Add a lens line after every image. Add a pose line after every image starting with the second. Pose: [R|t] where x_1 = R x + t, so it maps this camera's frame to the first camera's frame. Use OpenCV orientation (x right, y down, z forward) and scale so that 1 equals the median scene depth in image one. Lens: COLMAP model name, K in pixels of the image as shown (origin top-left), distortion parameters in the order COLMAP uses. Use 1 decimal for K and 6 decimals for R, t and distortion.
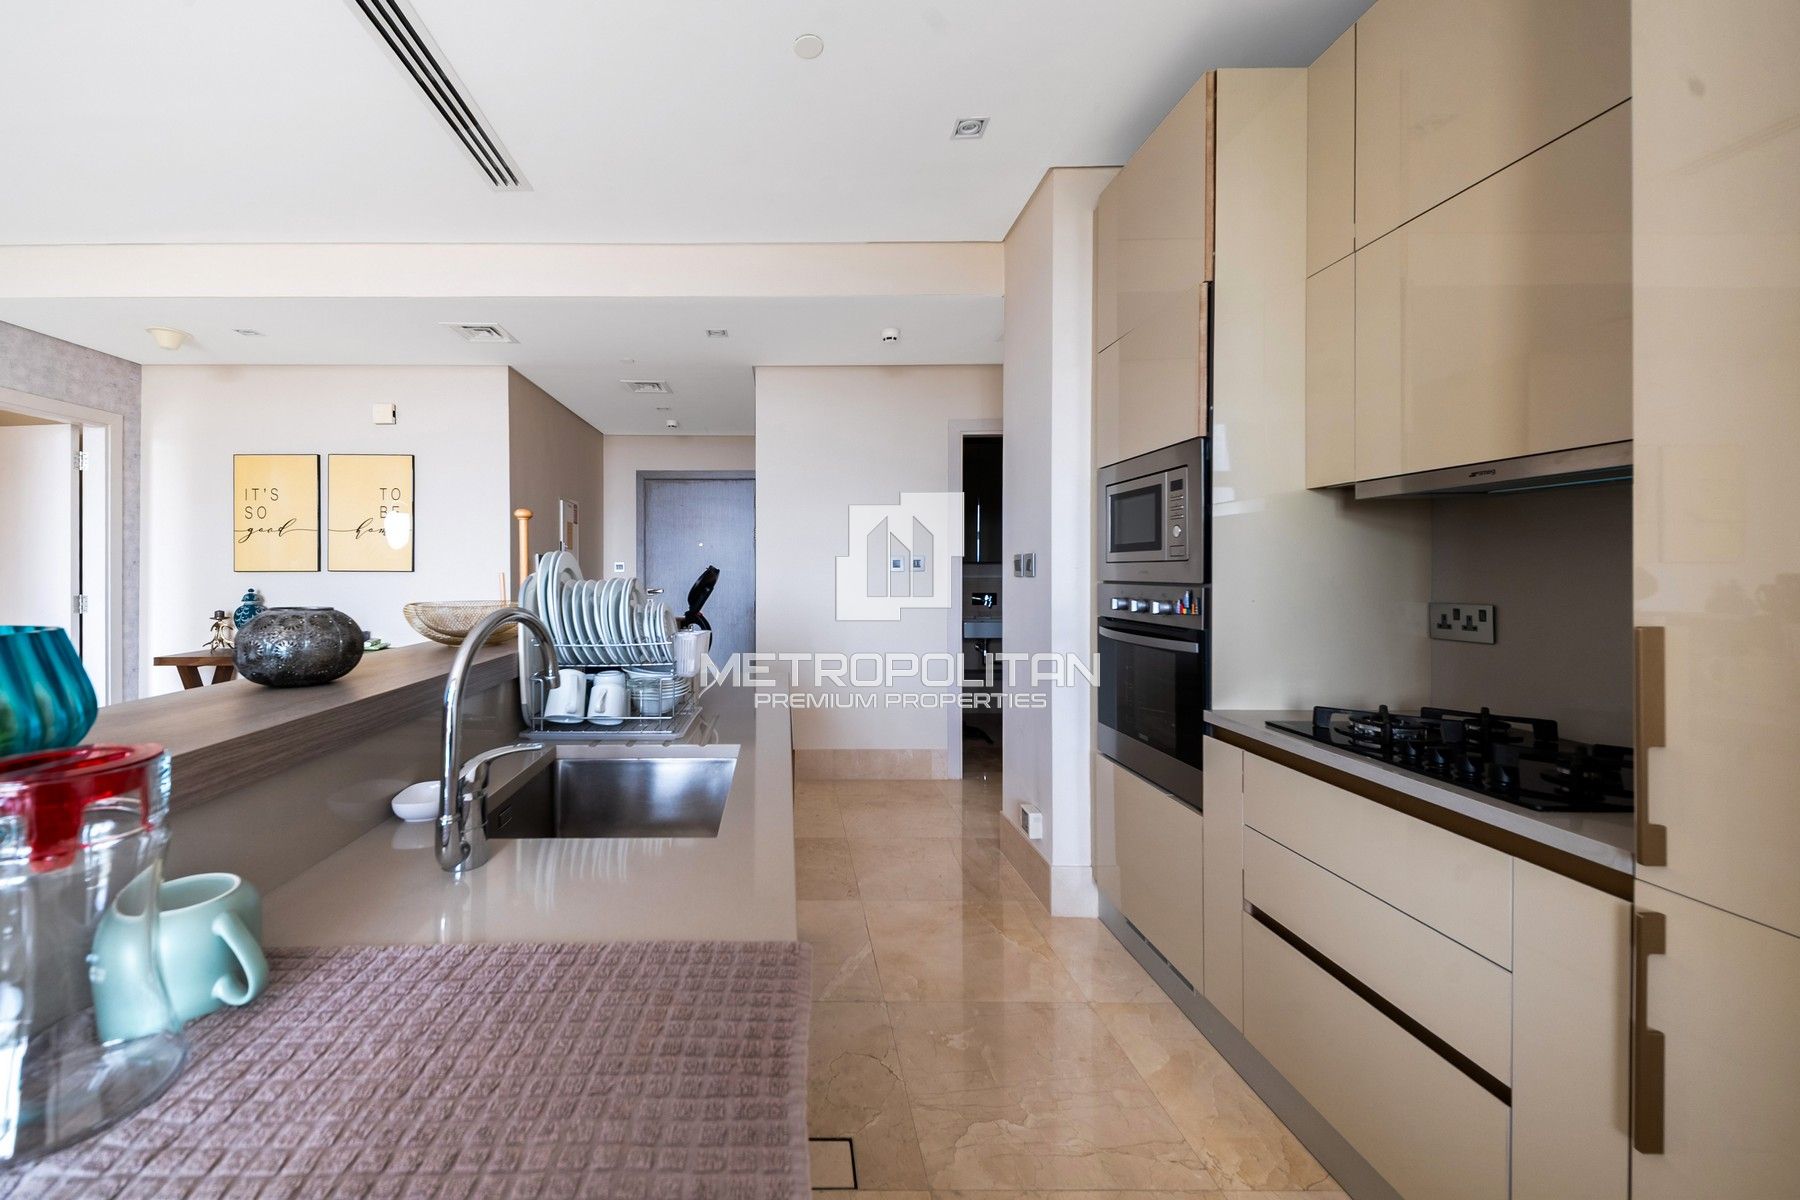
lens RADIAL K [[624.6, 0, 900.0], [0, 624.6, 600.0], [0, 0, 1]] dist [0.031106, -0.013980]
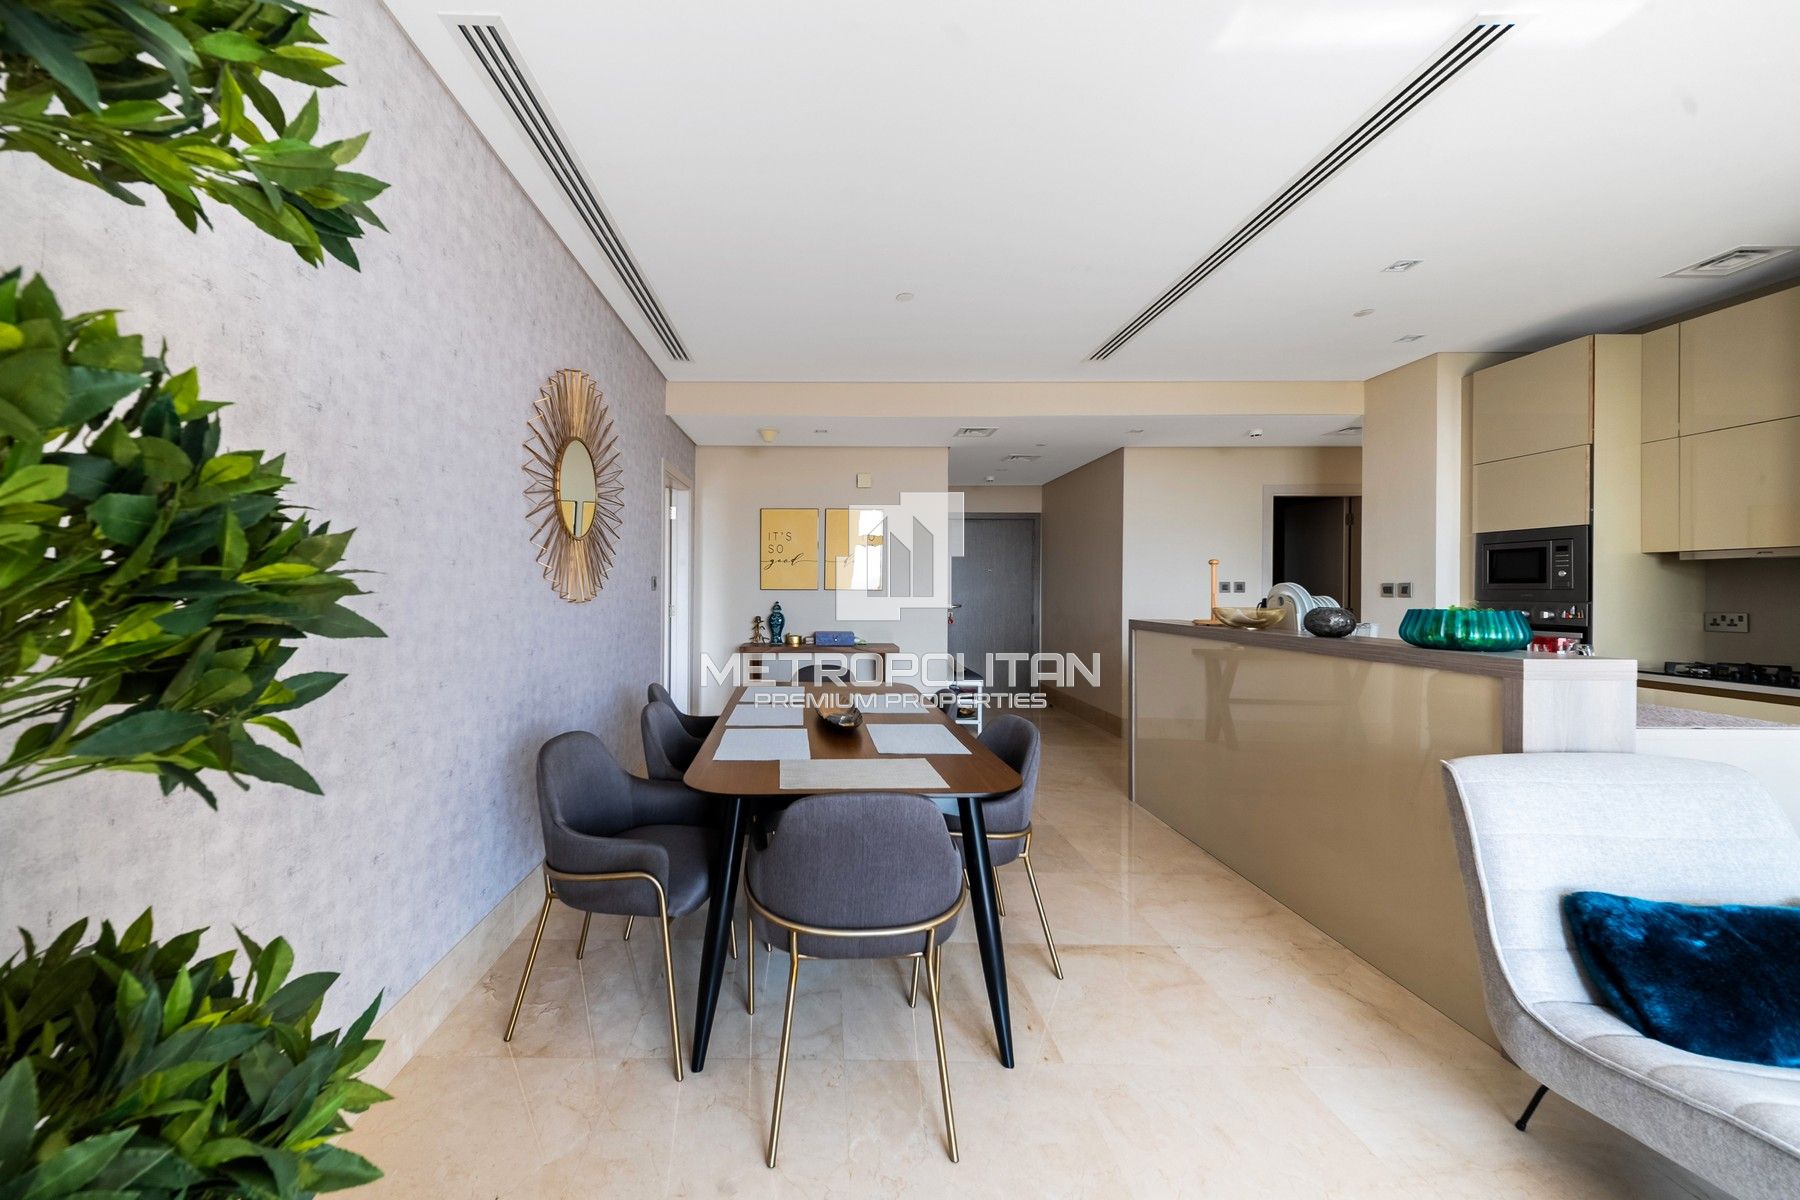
lens RADIAL K [[624.6, 0, 900.0], [0, 624.6, 600.0], [0, 0, 1]] dist [0.031106, -0.013980]
pose [[0.999981, -0.000604, 0.006094, -1.512676], [0.000671, 0.999939, -0.011068, -0.012466], [-0.006087, 0.011072, 0.999920, -0.850297]]
